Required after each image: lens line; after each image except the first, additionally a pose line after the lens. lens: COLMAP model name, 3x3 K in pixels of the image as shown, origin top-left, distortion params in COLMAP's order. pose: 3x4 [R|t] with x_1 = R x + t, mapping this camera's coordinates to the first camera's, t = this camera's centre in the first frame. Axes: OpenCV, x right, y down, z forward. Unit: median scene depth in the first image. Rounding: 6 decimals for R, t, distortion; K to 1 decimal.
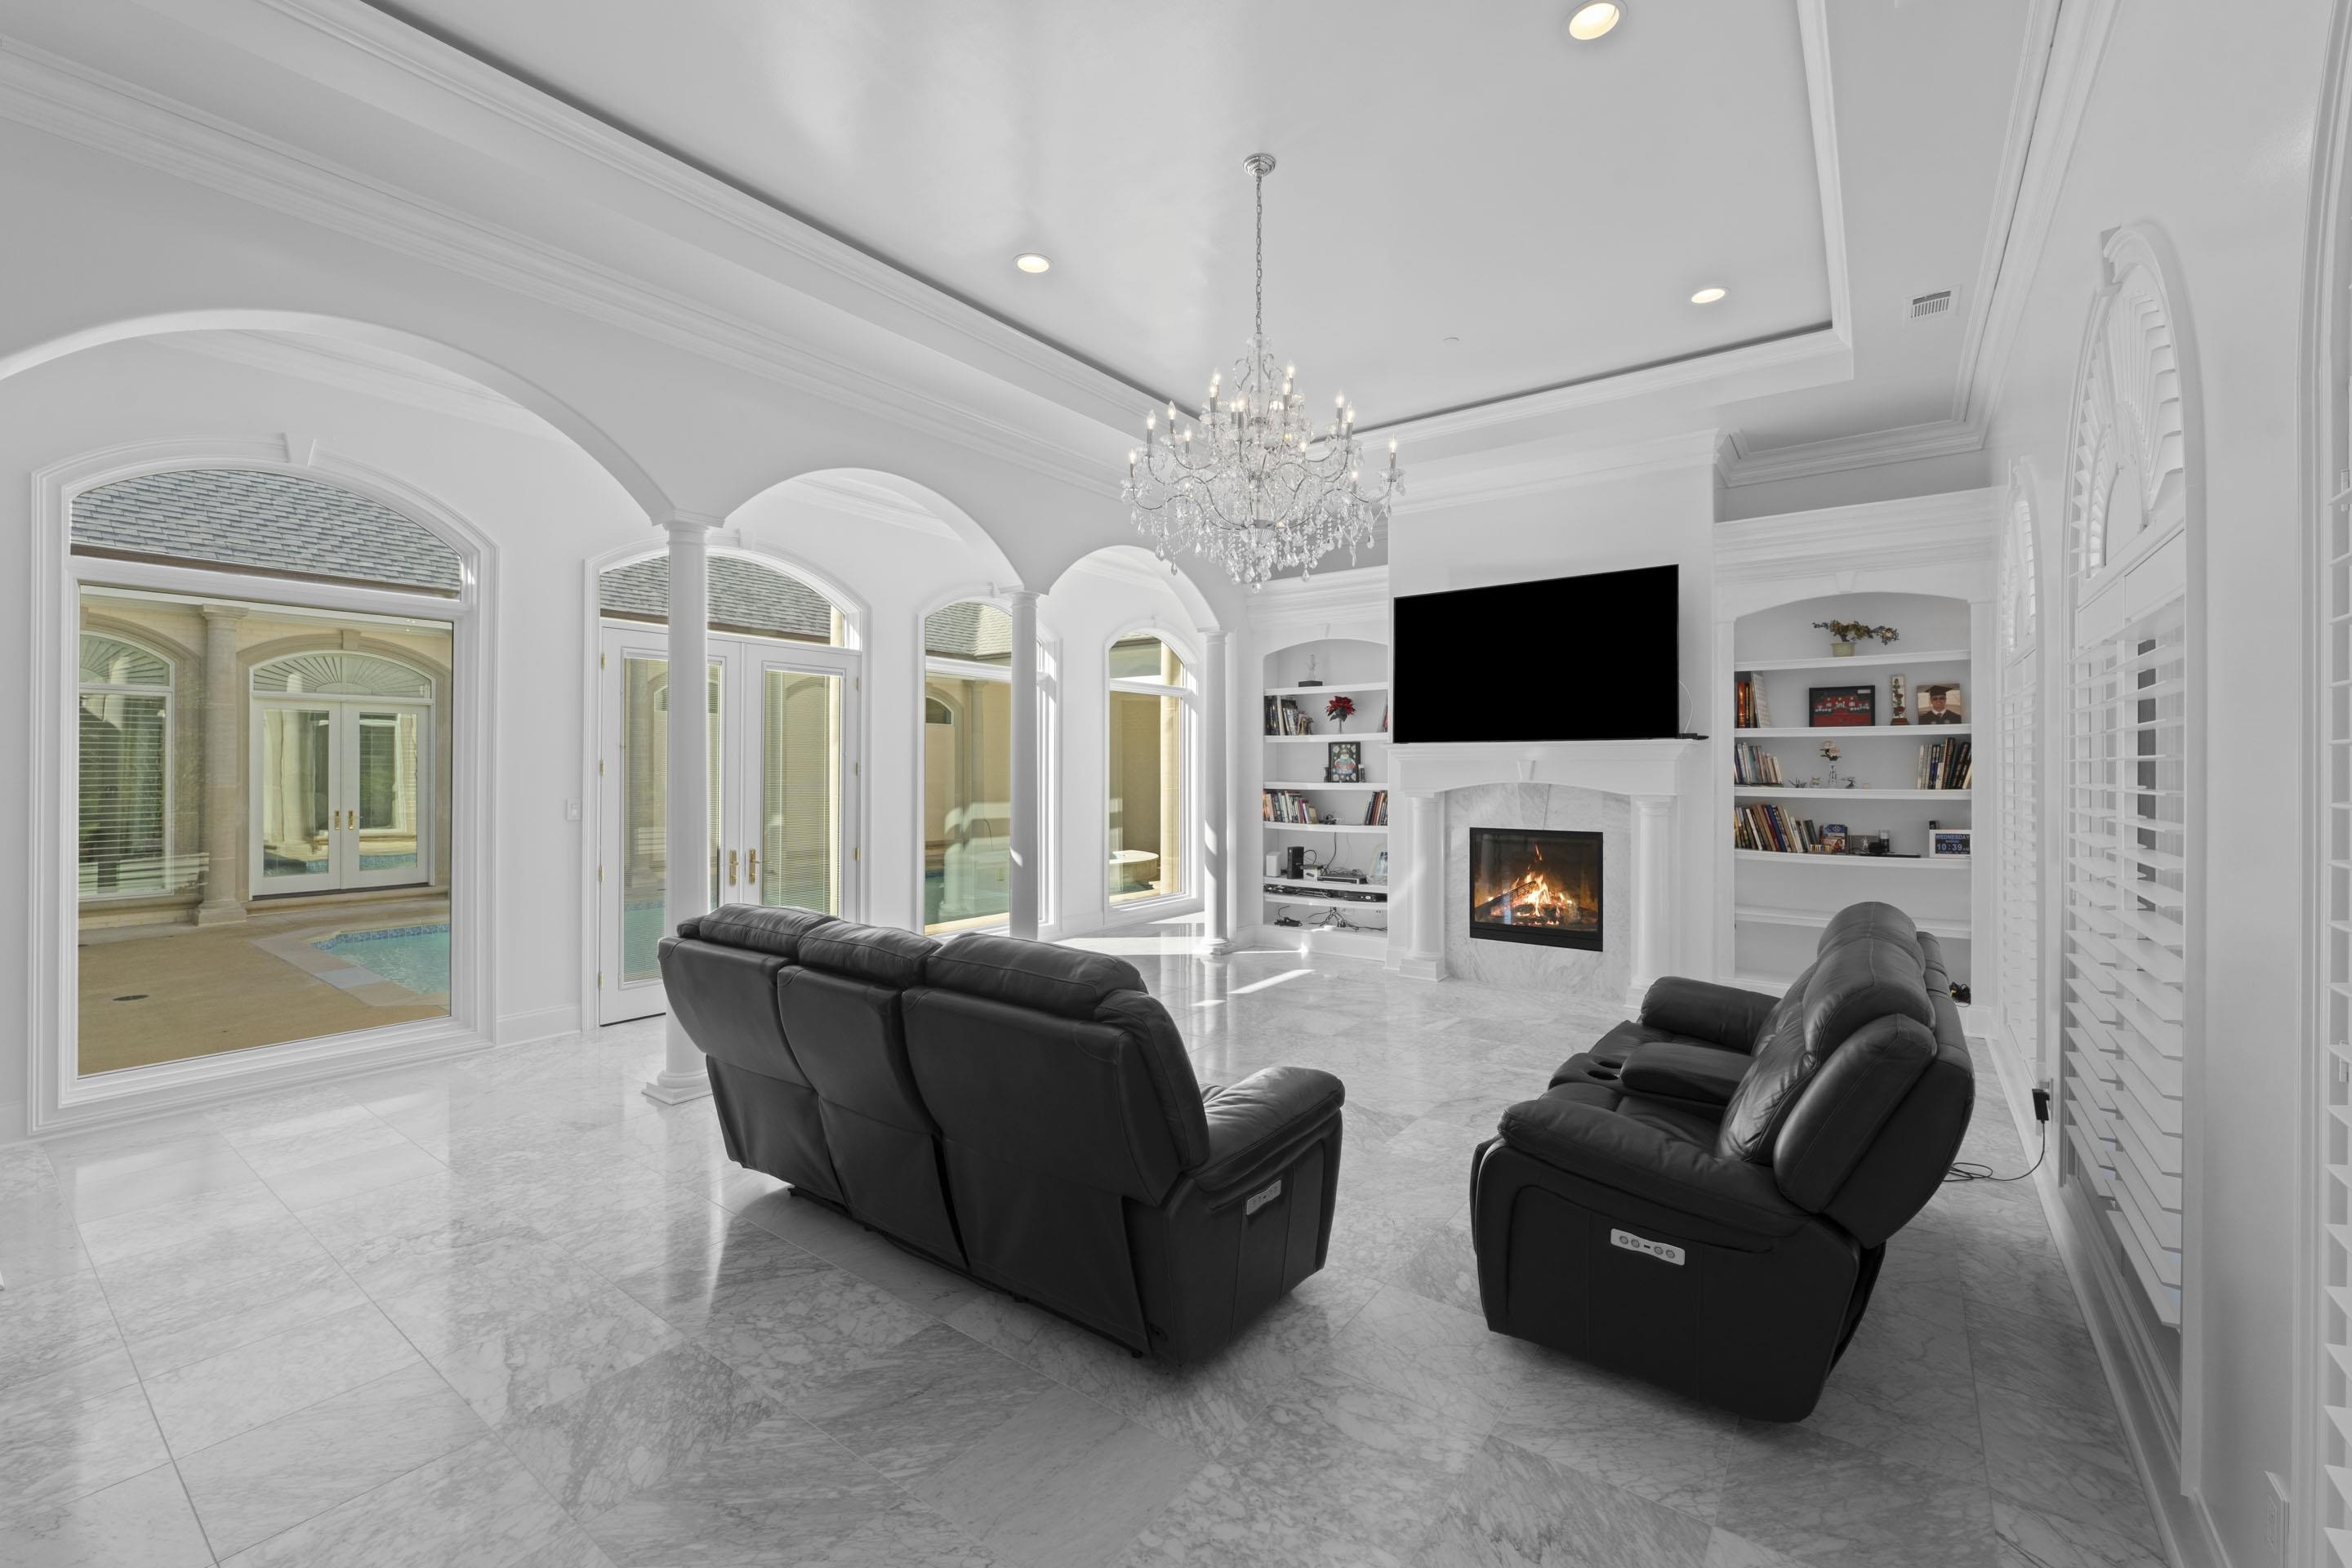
lens RADIAL K [[961.5, 0, 1171.1], [0, 961.5, 768.1], [0, 0, 1]] dist [-0.005685, 0.000851]
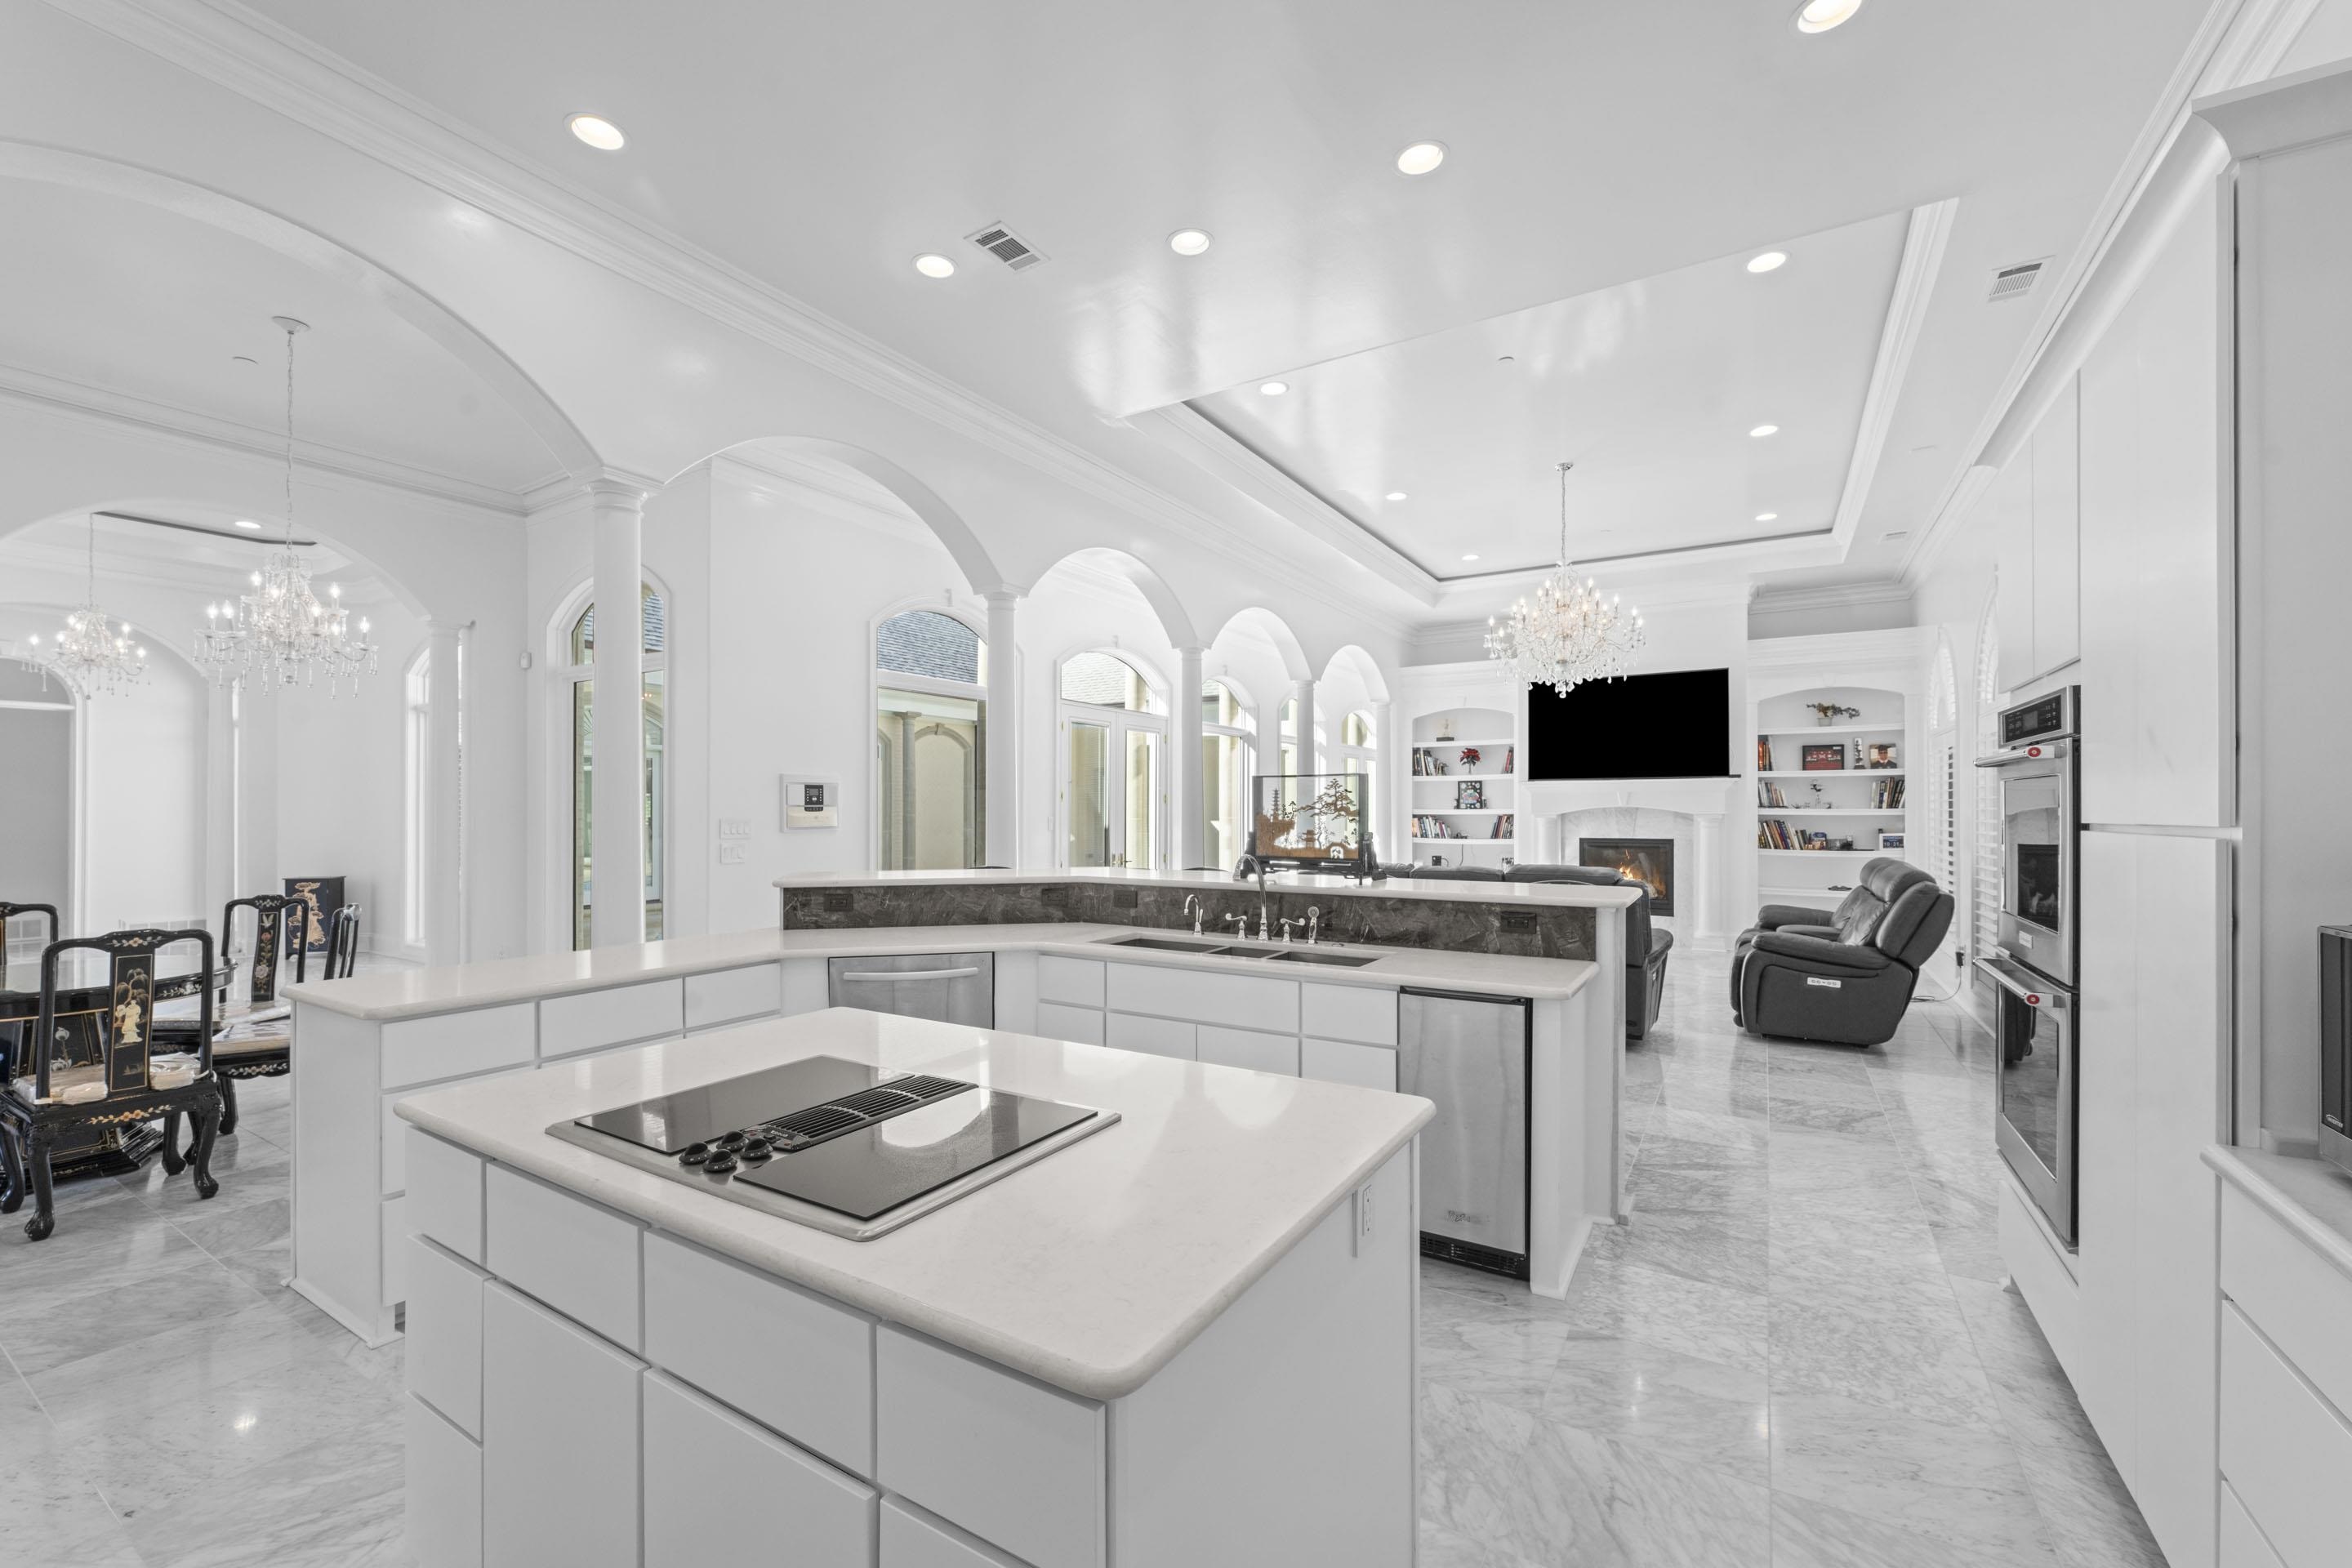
lens RADIAL K [[961.5, 0, 1158.9], [0, 961.5, 808.6], [0, 0, 1]] dist [-0.005685, 0.000851]
pose [[0.996749, -0.001940, 0.080550, -0.513600], [0.002116, 0.999996, -0.002095, 0.020846], [-0.080546, 0.002259, 0.996748, -0.481132]]
